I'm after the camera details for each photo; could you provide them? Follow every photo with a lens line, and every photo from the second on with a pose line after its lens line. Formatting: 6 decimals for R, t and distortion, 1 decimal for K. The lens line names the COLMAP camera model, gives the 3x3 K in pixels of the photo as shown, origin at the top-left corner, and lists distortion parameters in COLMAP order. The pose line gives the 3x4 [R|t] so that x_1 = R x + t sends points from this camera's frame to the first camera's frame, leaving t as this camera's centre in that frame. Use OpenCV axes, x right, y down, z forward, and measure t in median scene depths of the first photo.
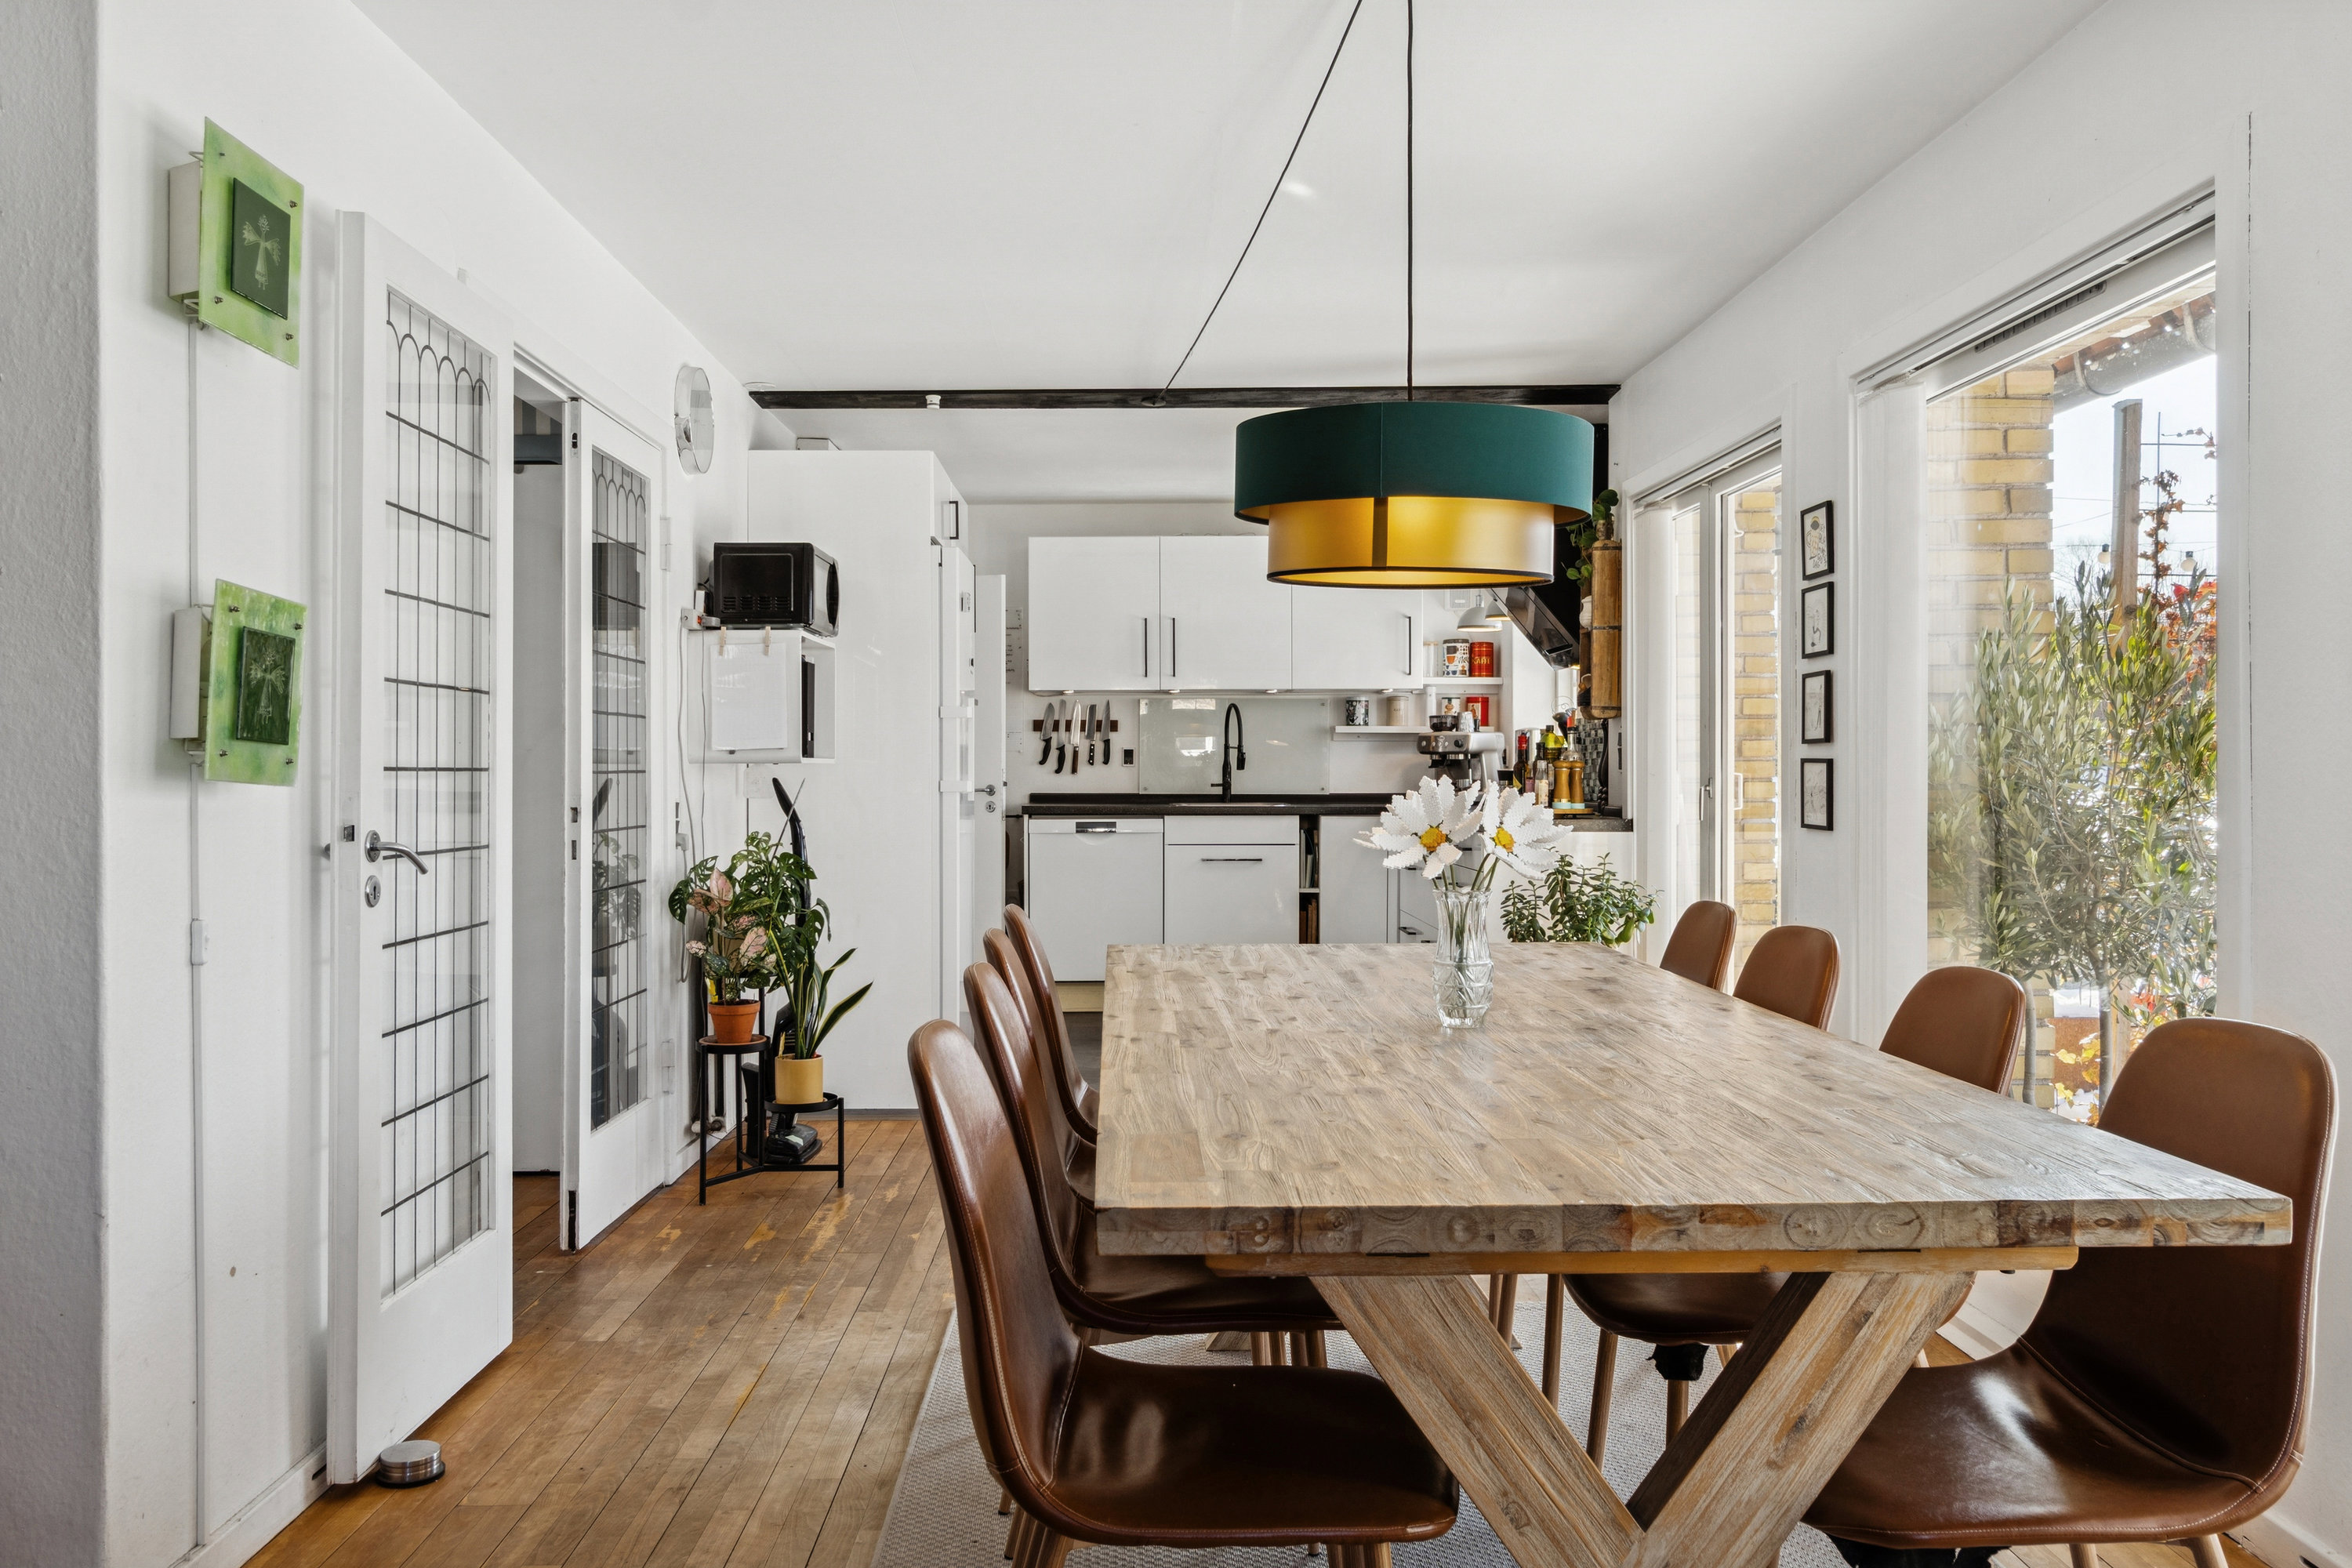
lens RADIAL K [[1827.5, 0, 1176.0], [0, 1827.5, 784.0], [0, 0, 1]] dist [0.000493, -0.000111]
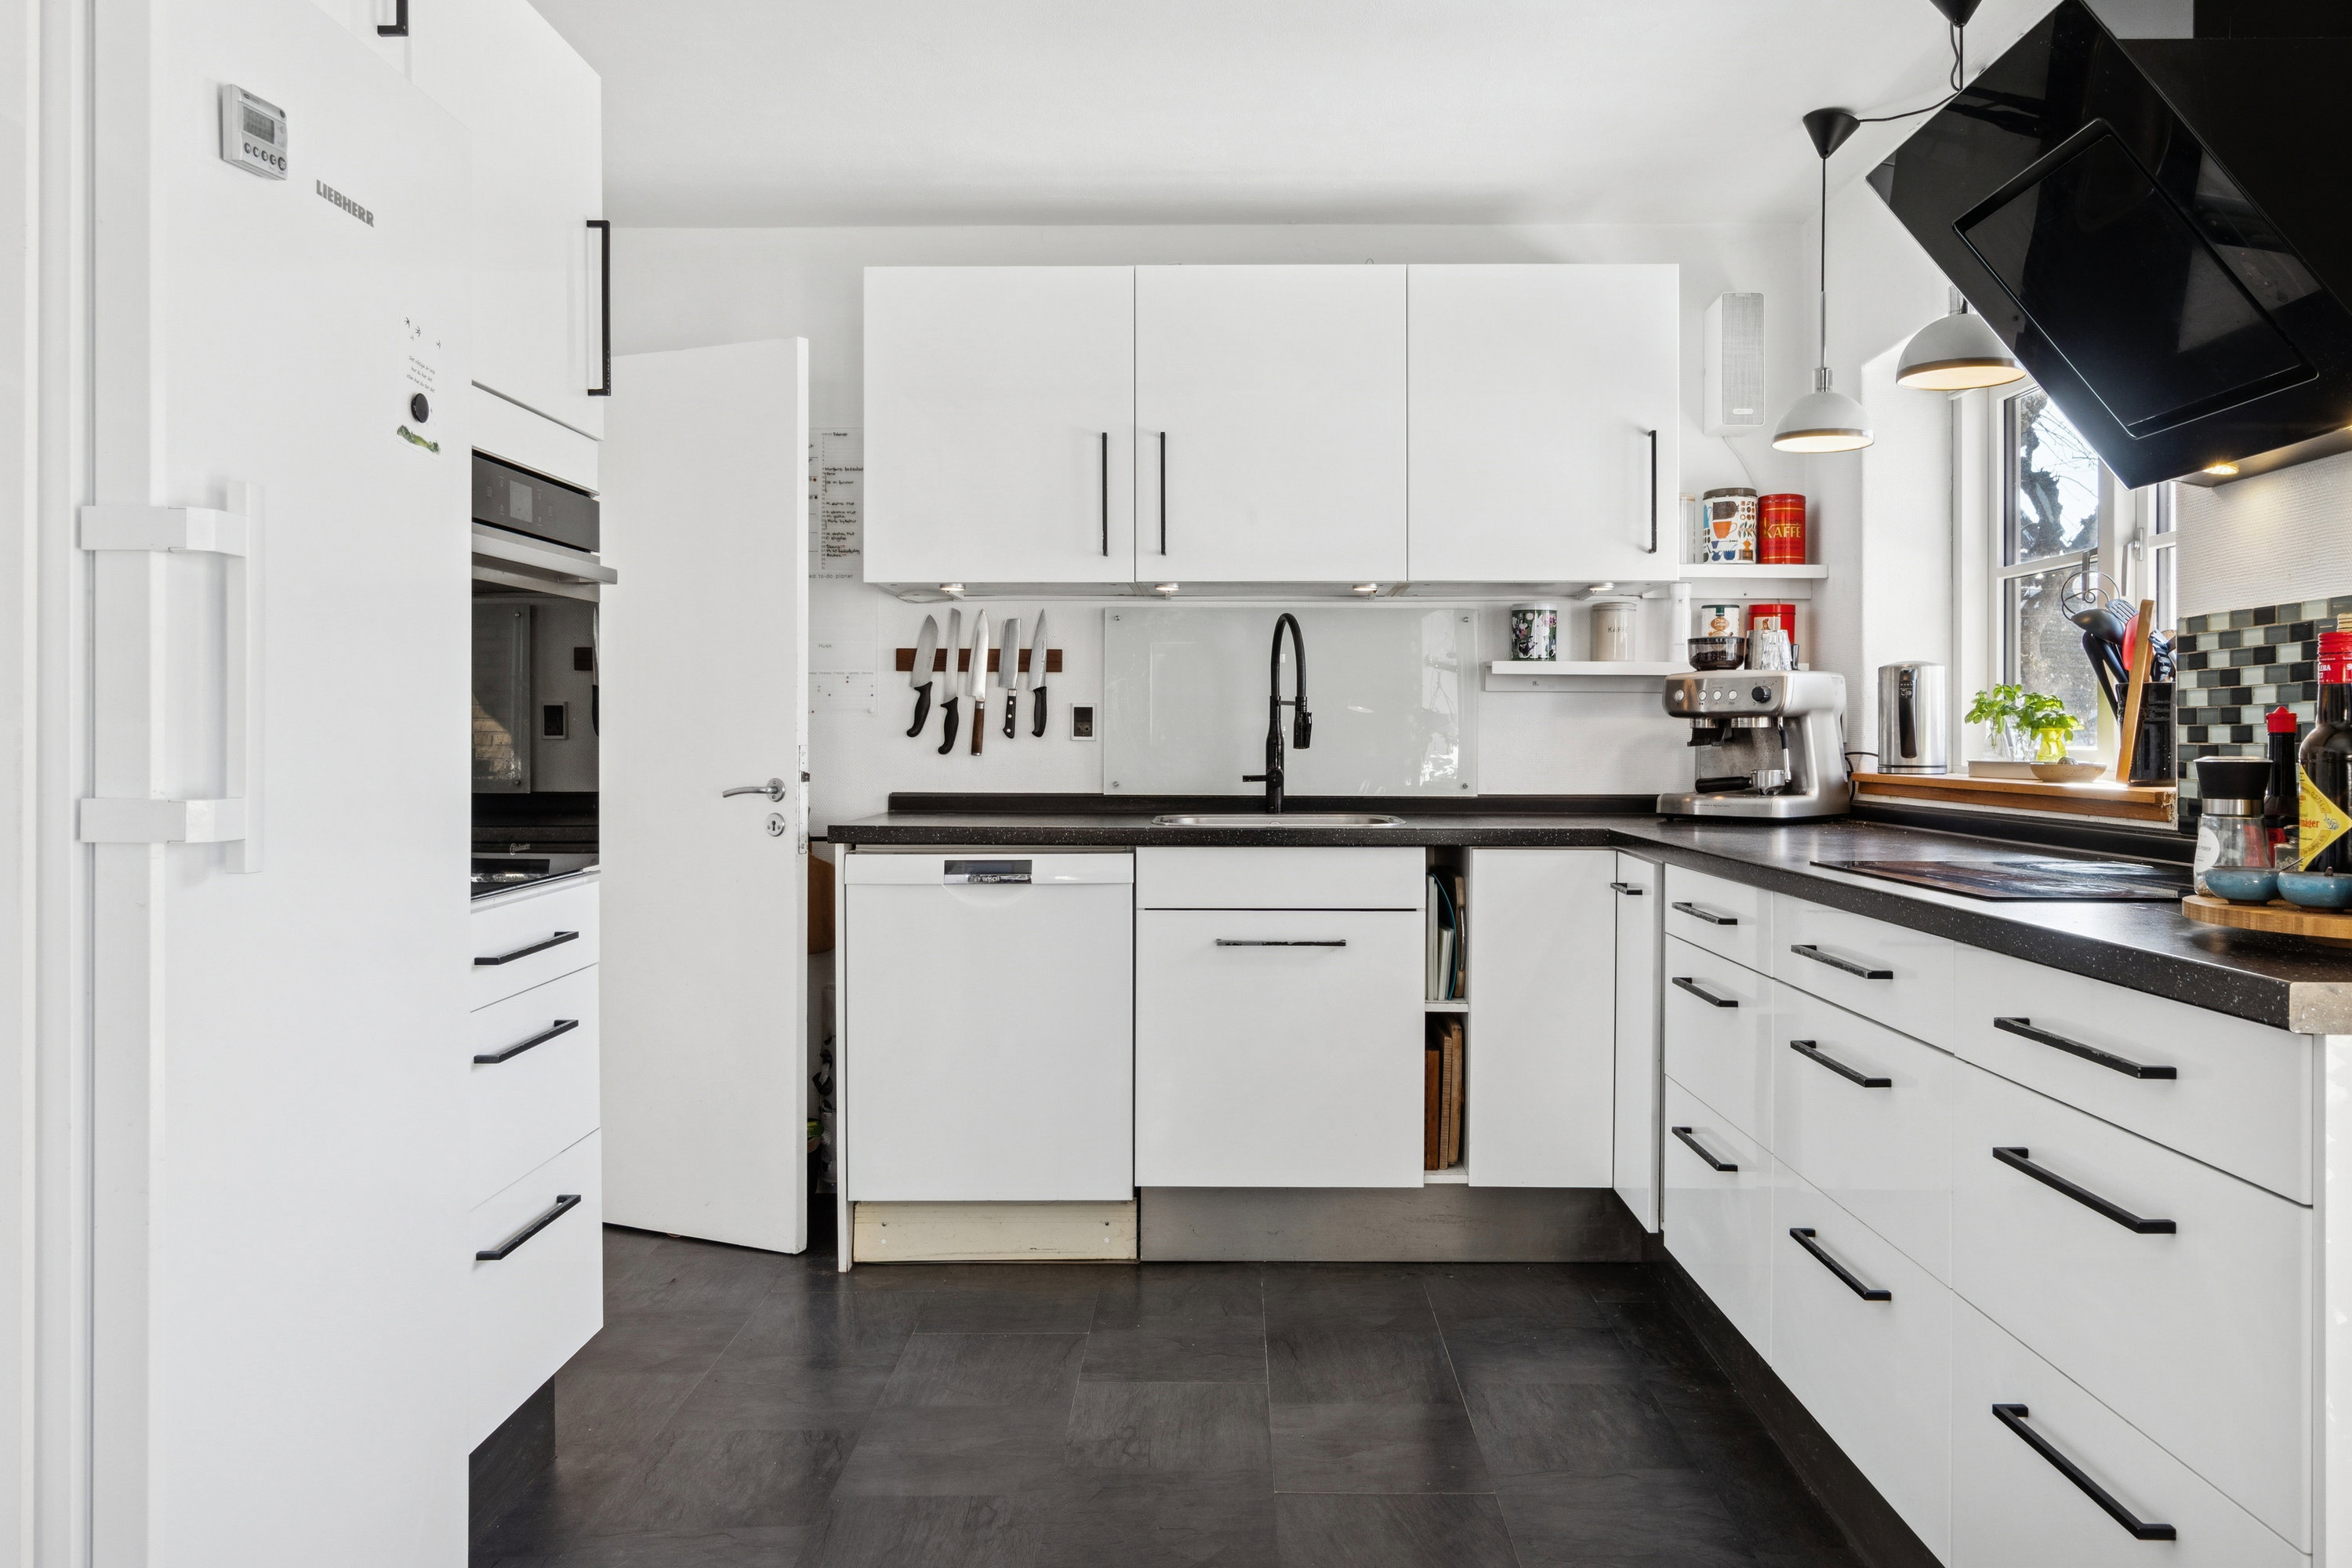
lens RADIAL K [[1651.1, 0, 1227.1], [0, 1651.1, 748.0], [0, 0, 1]] dist [-0.002542, -0.000102]
pose [[0.999796, 0.002424, -0.020071, 0.024001], [-0.002484, 0.999993, -0.002964, -0.006333], [0.020064, 0.003014, 0.999794, 0.550912]]
